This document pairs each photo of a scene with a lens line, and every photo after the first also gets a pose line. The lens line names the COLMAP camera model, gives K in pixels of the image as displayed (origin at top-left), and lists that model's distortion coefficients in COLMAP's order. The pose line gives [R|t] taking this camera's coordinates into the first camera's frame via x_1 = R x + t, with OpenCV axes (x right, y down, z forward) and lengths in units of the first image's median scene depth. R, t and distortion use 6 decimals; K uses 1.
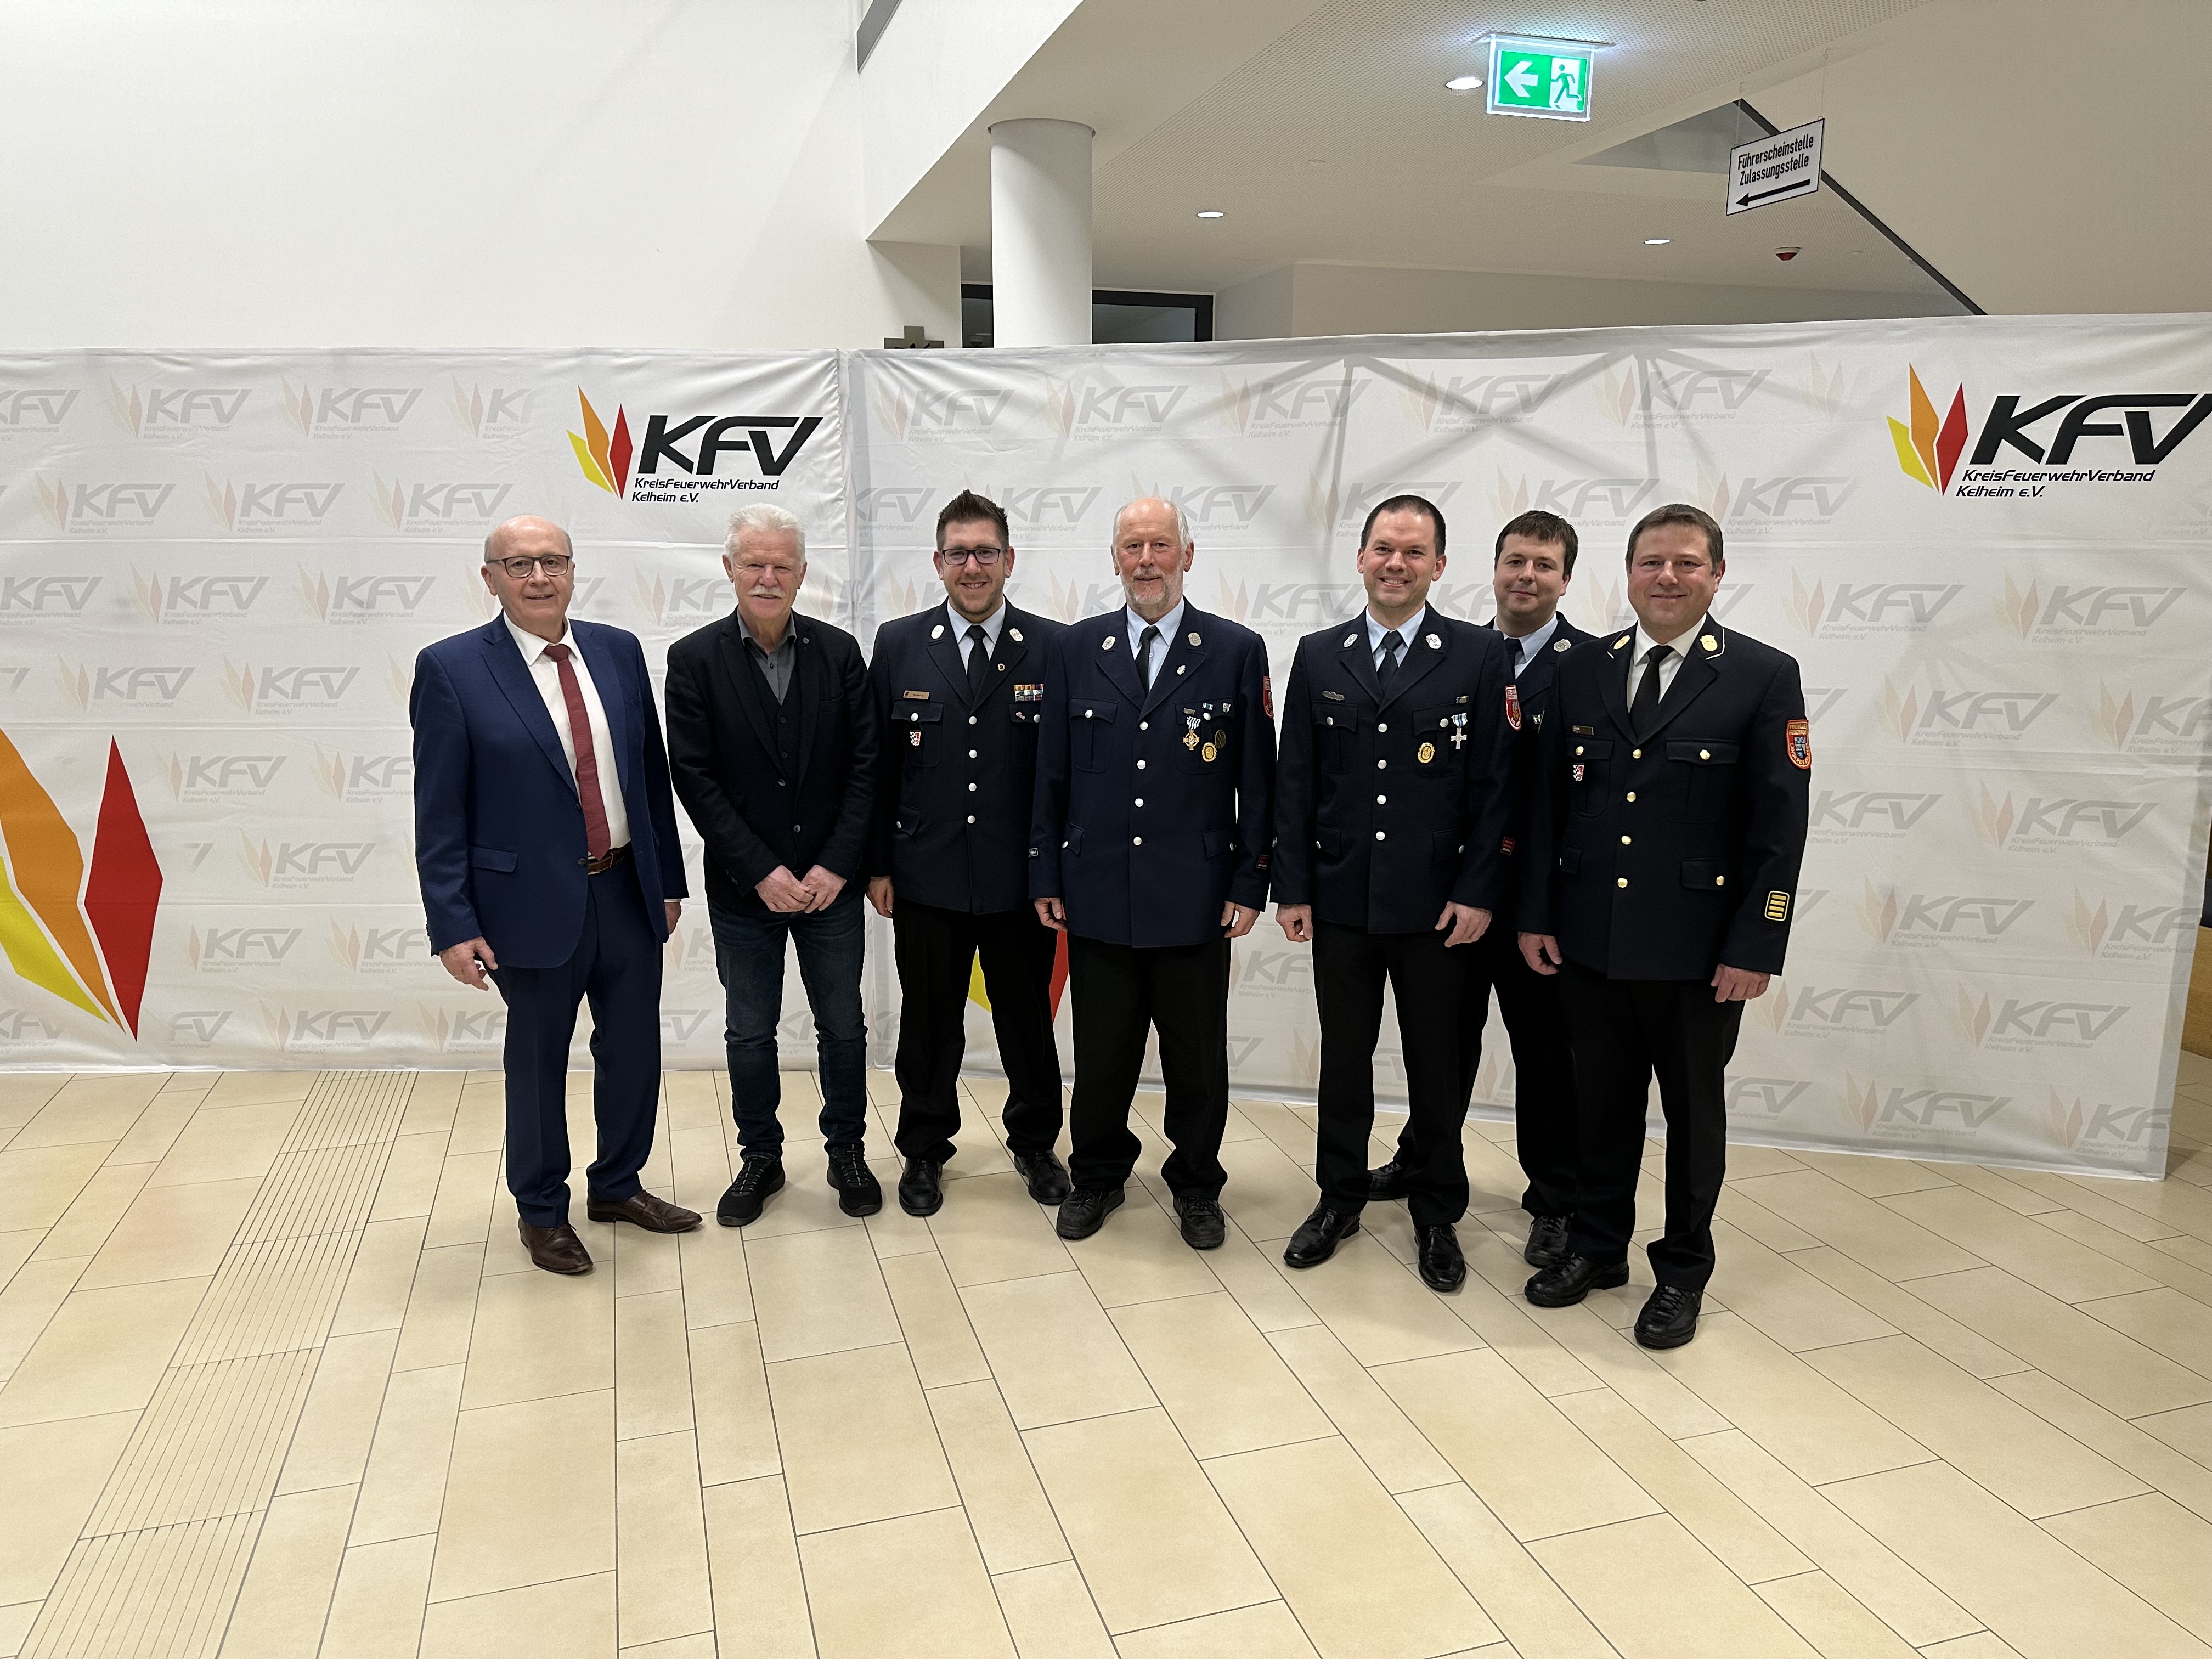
lens RADIAL K [[1551.0, 0, 1086.0], [0, 1551.0, 845.7], [0, 0, 1]] dist [-0.055484, 0.005711]
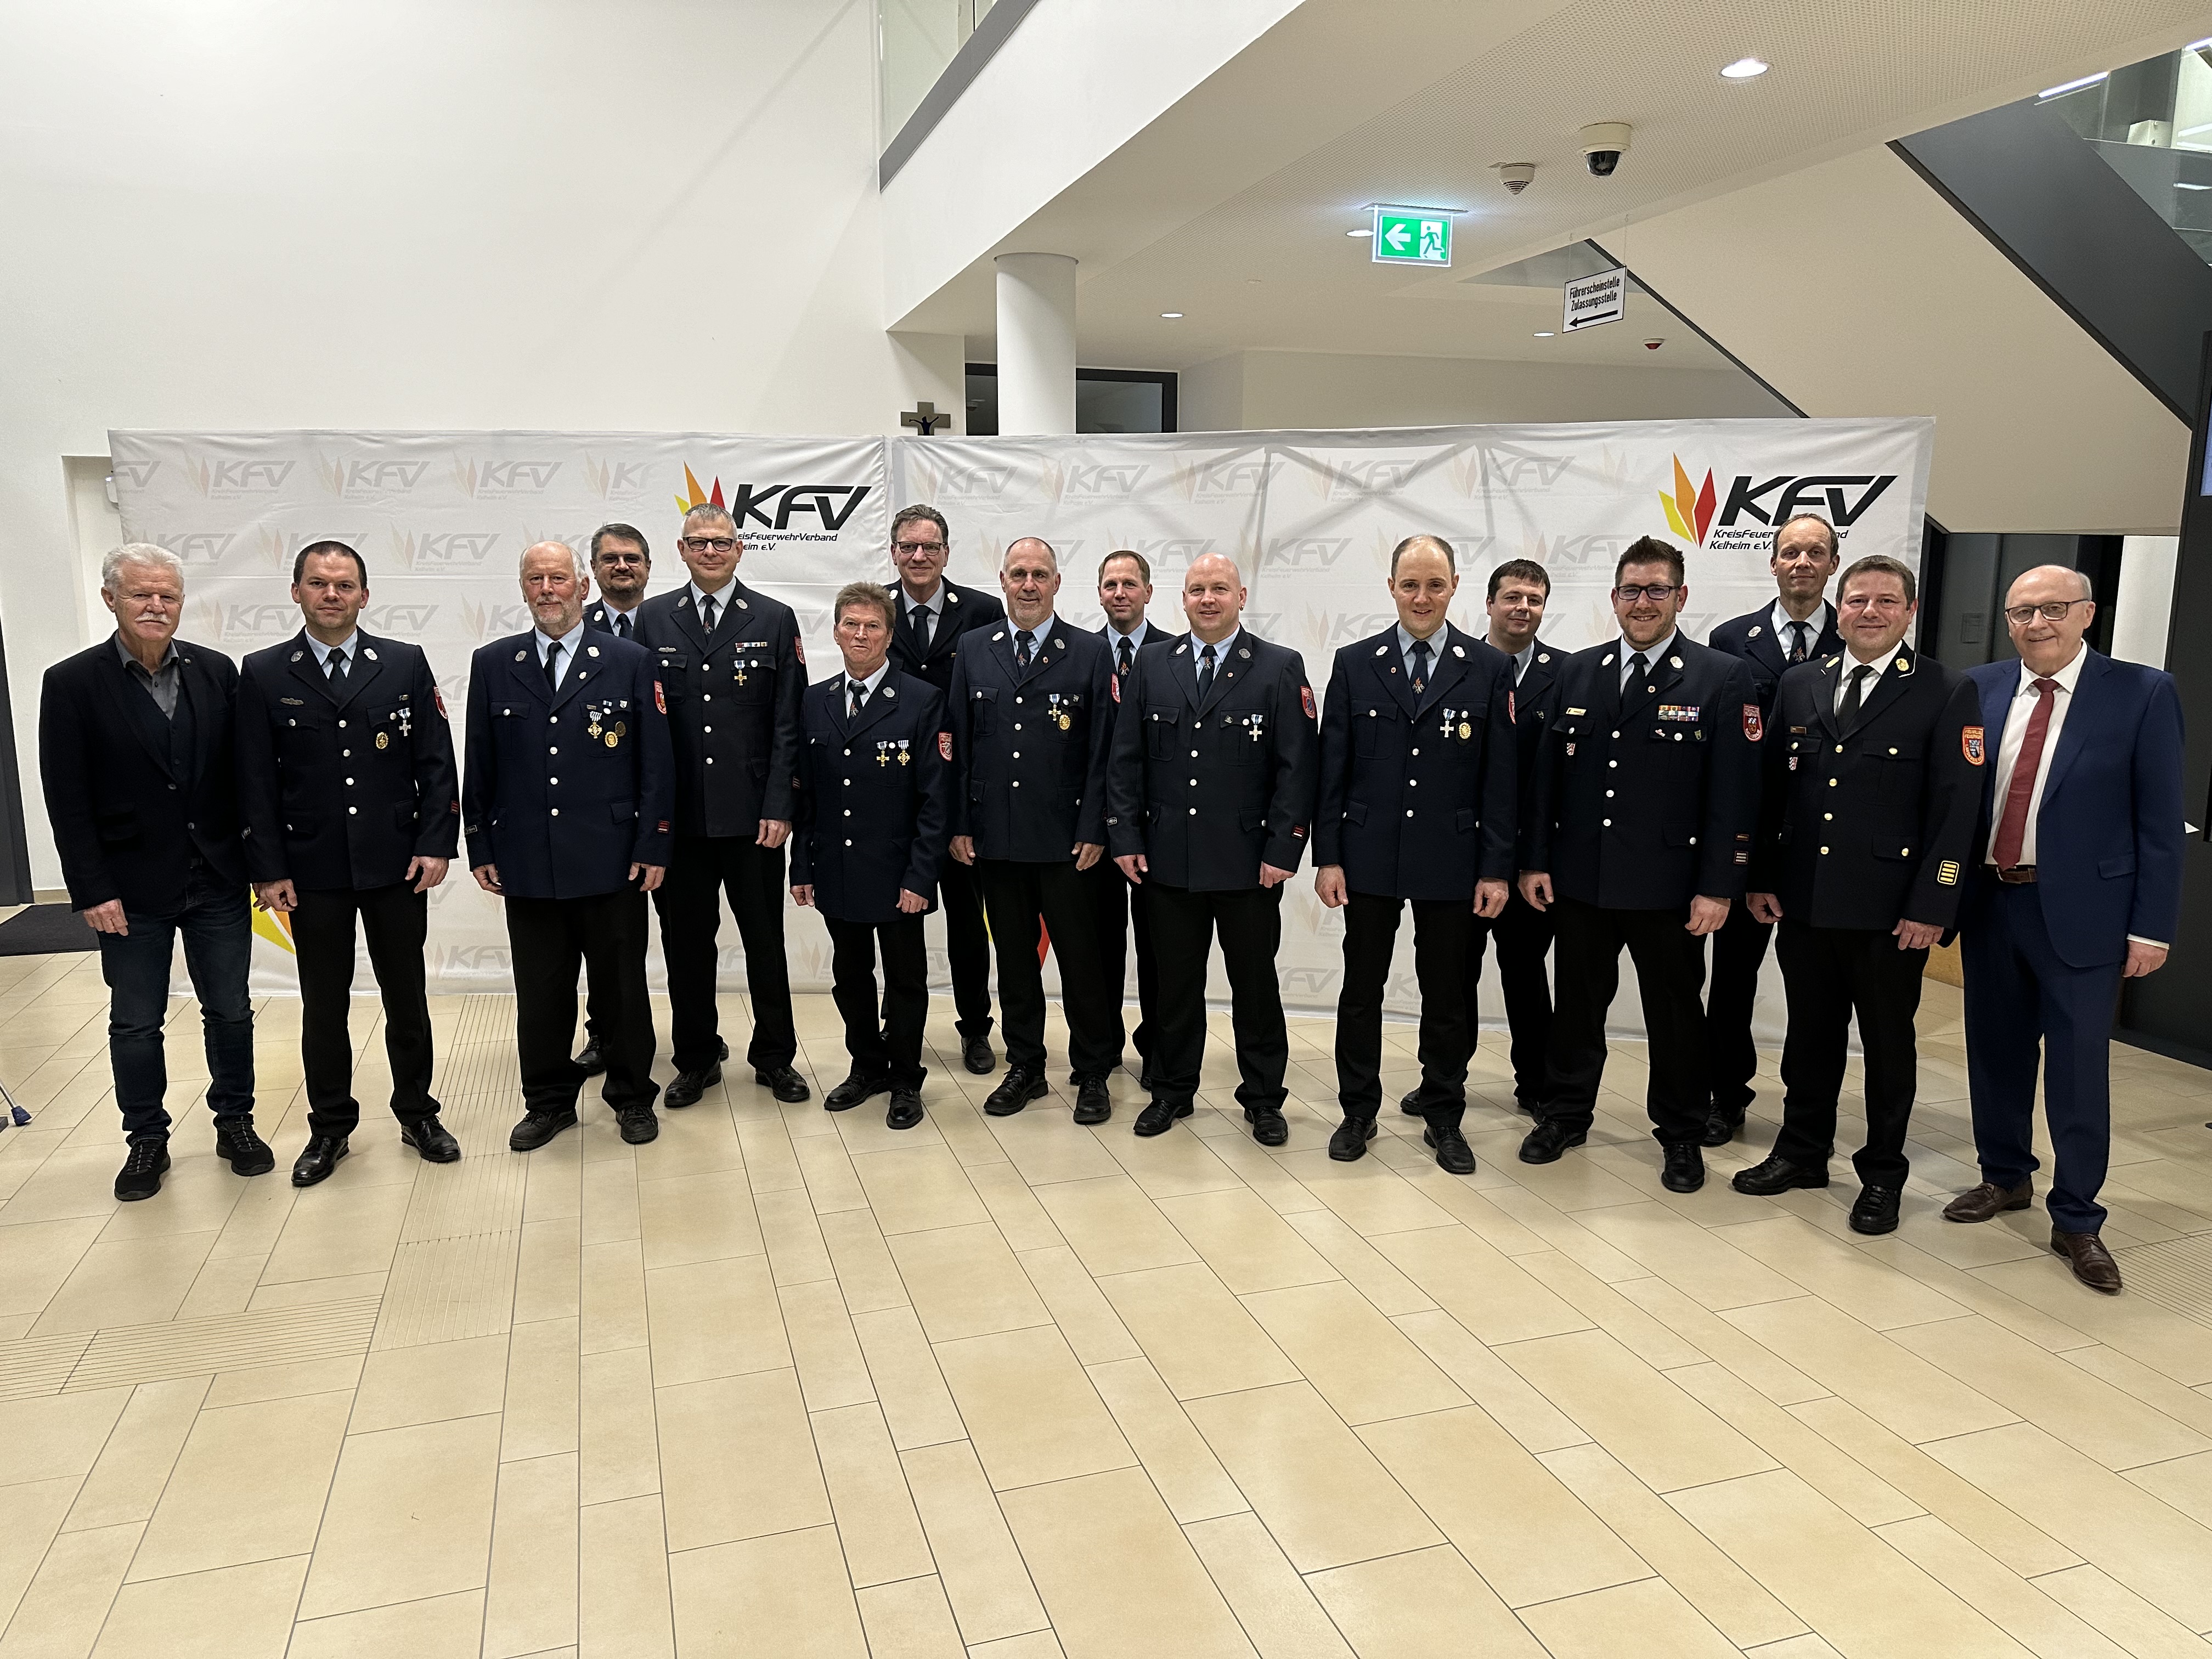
lens RADIAL K [[1551.0, 0, 1116.8], [0, 1551.0, 828.8], [0, 0, 1]] dist [-0.055484, 0.005711]
pose [[0.999405, -0.002297, 0.034407, -0.008478], [0.003465, 0.999419, -0.033915, 0.060301], [-0.034309, 0.034014, 0.998832, -0.318551]]
